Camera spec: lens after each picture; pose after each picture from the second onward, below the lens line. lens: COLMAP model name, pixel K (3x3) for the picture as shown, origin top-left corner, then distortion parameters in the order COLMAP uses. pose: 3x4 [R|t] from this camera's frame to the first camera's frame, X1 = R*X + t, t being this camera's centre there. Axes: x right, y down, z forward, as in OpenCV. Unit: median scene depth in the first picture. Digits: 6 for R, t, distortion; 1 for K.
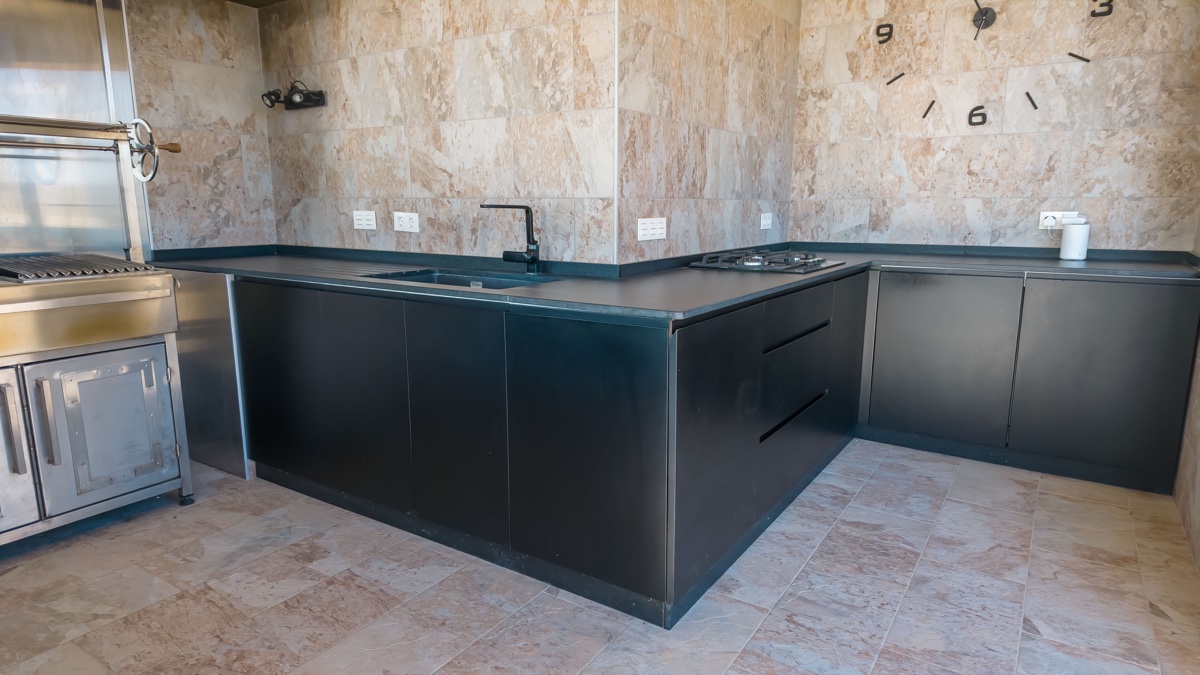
lens RADIAL K [[714.7, 0, 604.2], [0, 714.7, 380.6], [0, 0, 1]] dist [0.004742, -0.053415]
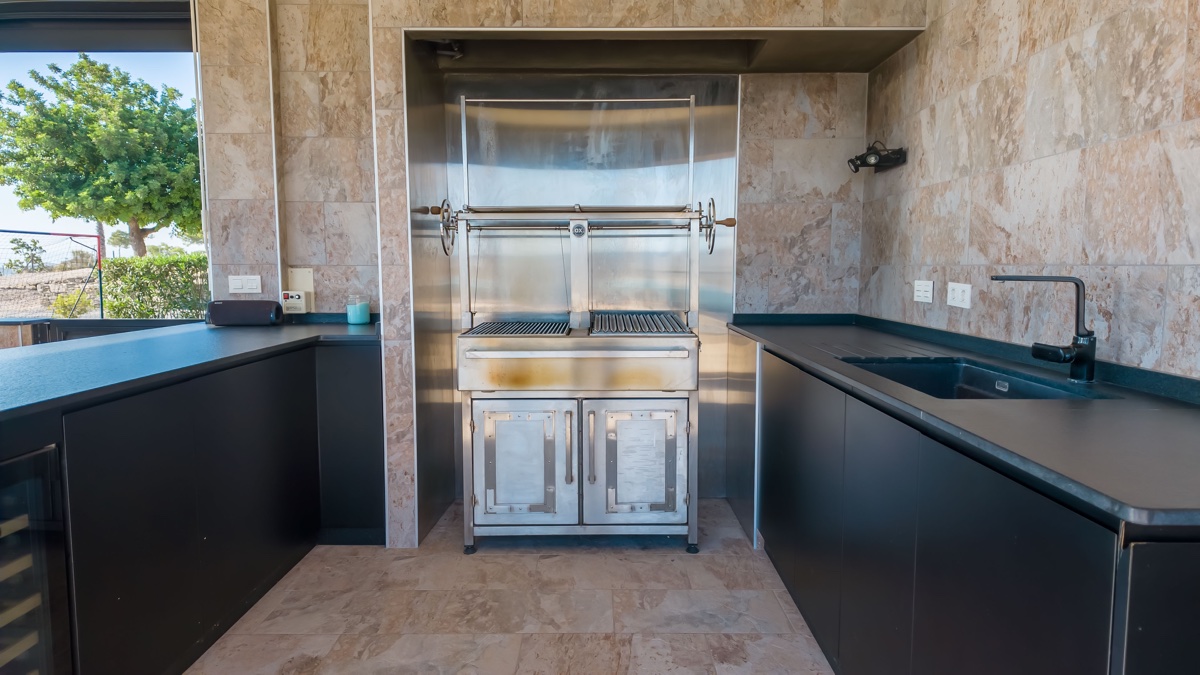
lens RADIAL K [[703.5, 0, 596.7], [0, 703.5, 343.7], [0, 0, 1]] dist [0.040188, -0.045374]
pose [[0.506179, 0.083184, -0.858408, 0.214911], [-0.191886, 0.981251, -0.018061, -0.083870], [0.840811, 0.173858, 0.512650, 0.289834]]
